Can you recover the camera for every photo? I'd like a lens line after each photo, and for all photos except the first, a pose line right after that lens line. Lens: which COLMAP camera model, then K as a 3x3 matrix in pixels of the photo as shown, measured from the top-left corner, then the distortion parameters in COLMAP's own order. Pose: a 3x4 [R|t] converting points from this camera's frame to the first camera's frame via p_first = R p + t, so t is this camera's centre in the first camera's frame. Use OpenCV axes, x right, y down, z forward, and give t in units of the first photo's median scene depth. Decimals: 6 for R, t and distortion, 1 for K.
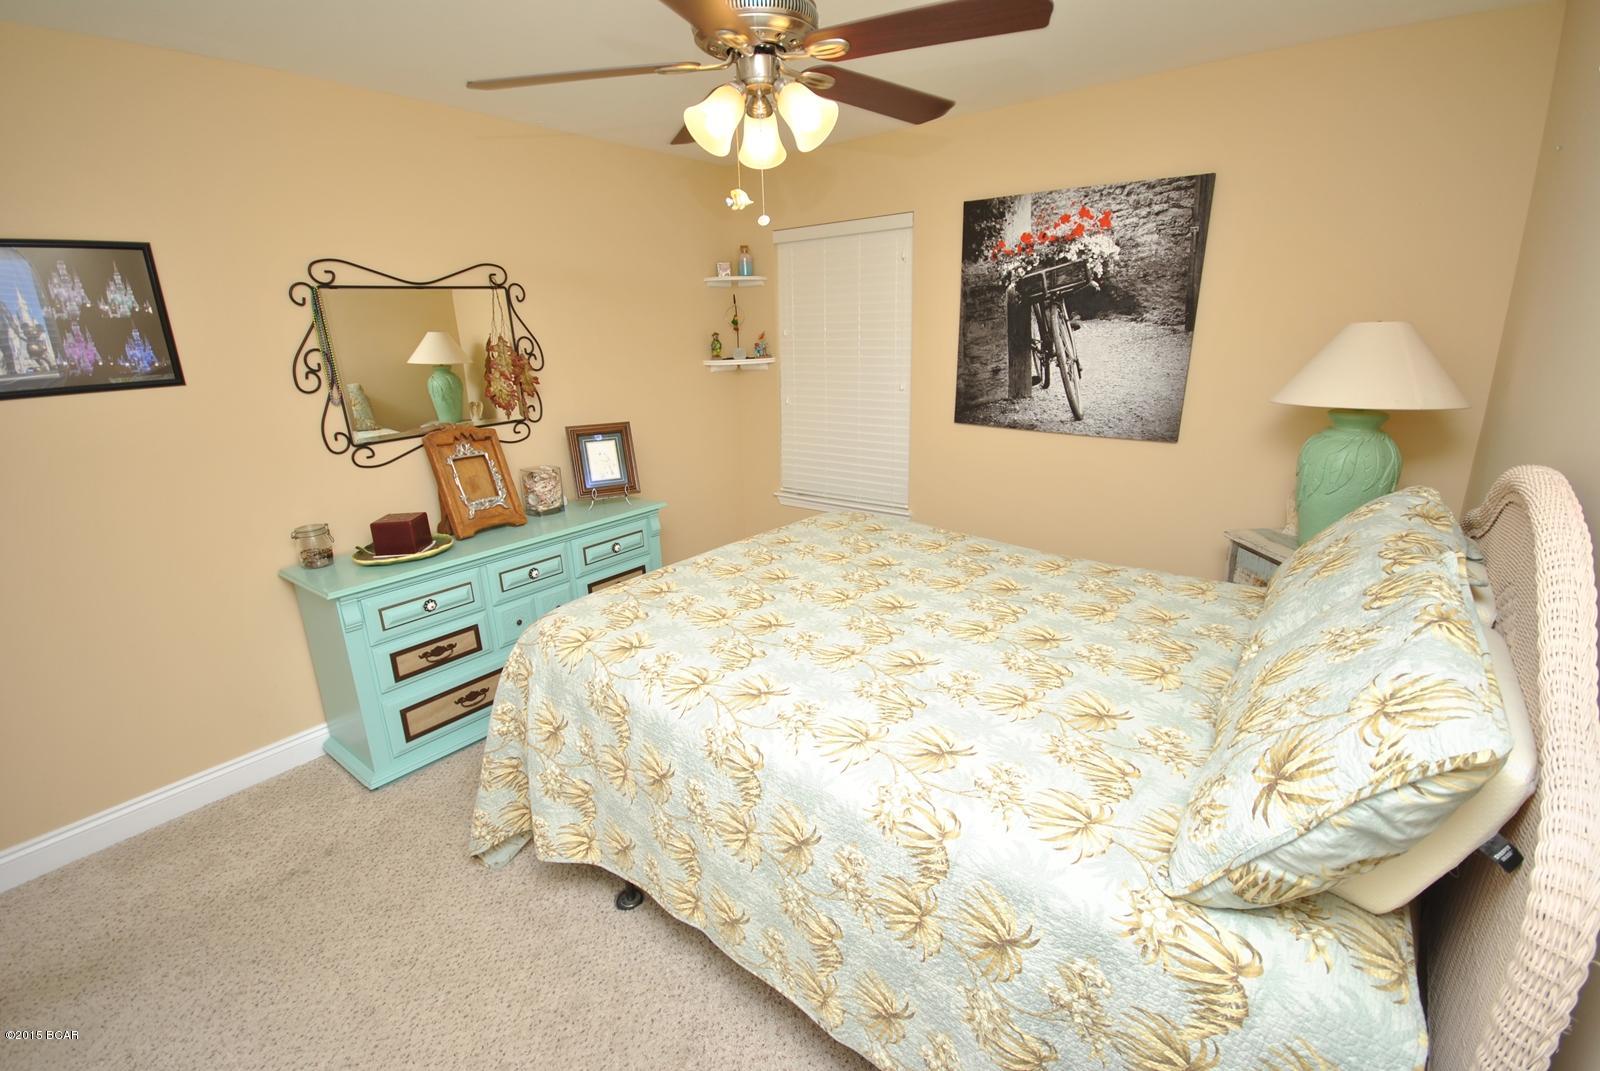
lens RADIAL K [[708.9, 0, 800.0], [0, 708.9, 535.5], [0, 0, 1]] dist [0.014398, -0.011872]
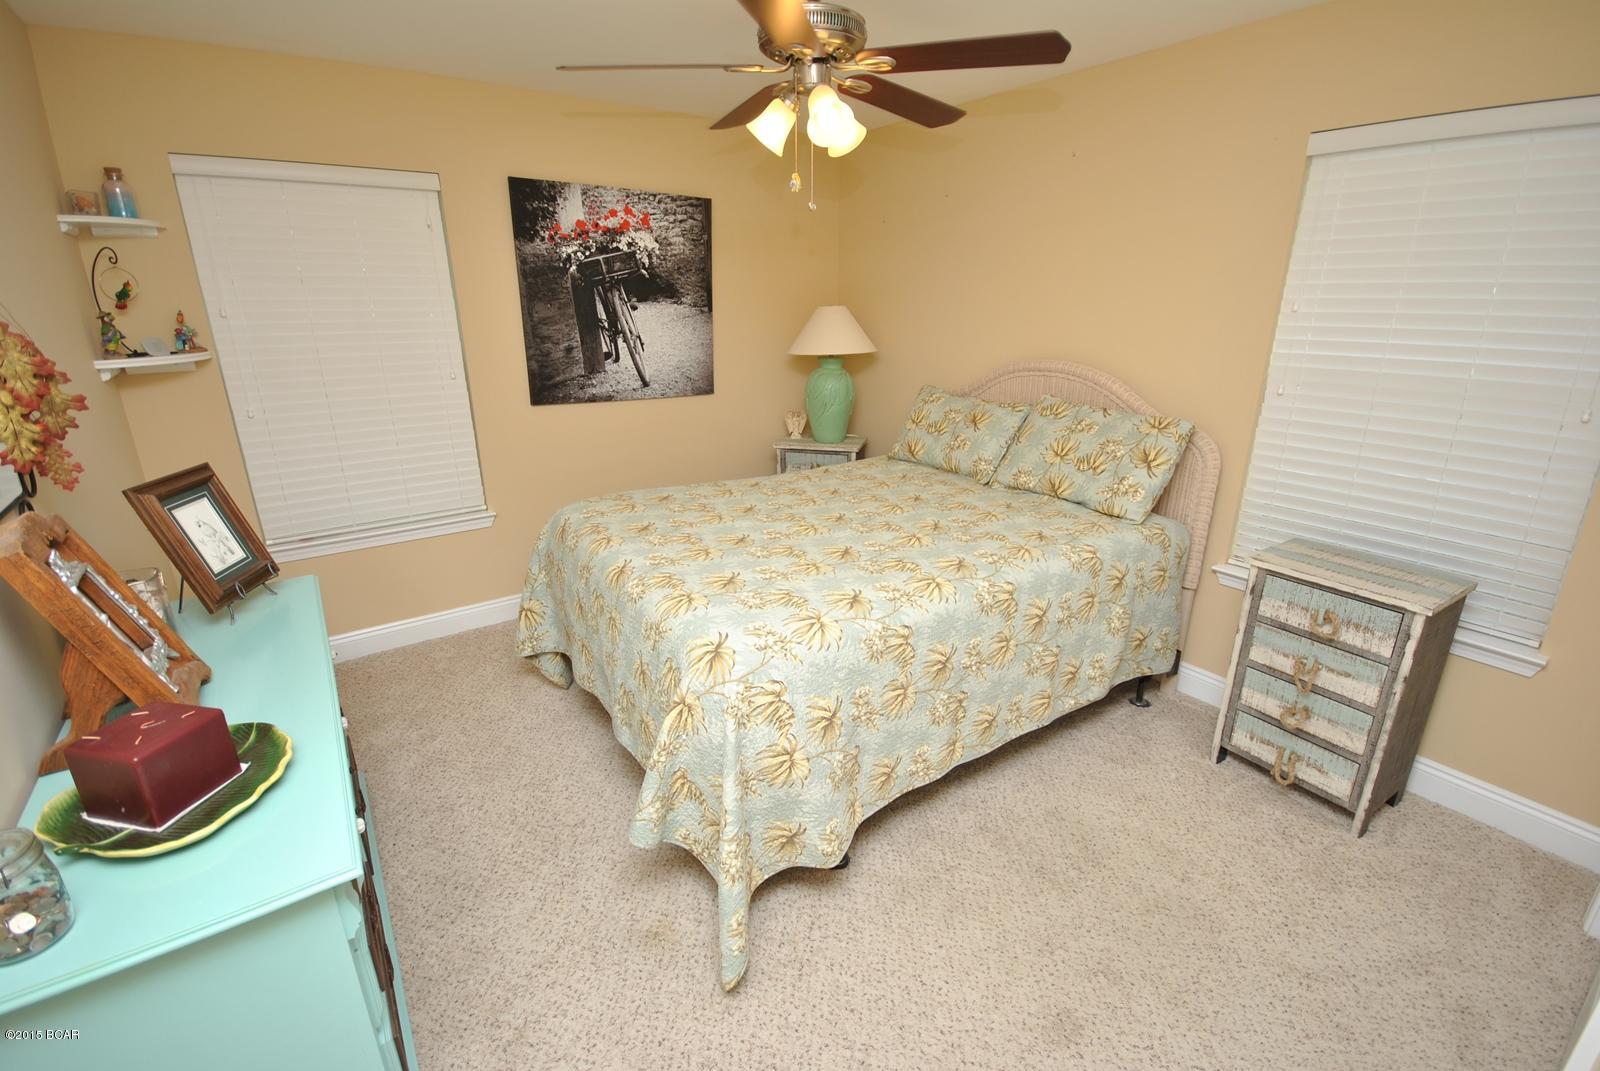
lens RADIAL K [[708.9, 0, 800.0], [0, 708.9, 535.5], [0, 0, 1]] dist [0.014398, -0.011872]
pose [[0.280959, -0.279888, 0.918000, -0.719241], [0.272146, 0.940501, 0.203457, -0.101409], [-0.920325, 0.192667, 0.340413, 0.412575]]
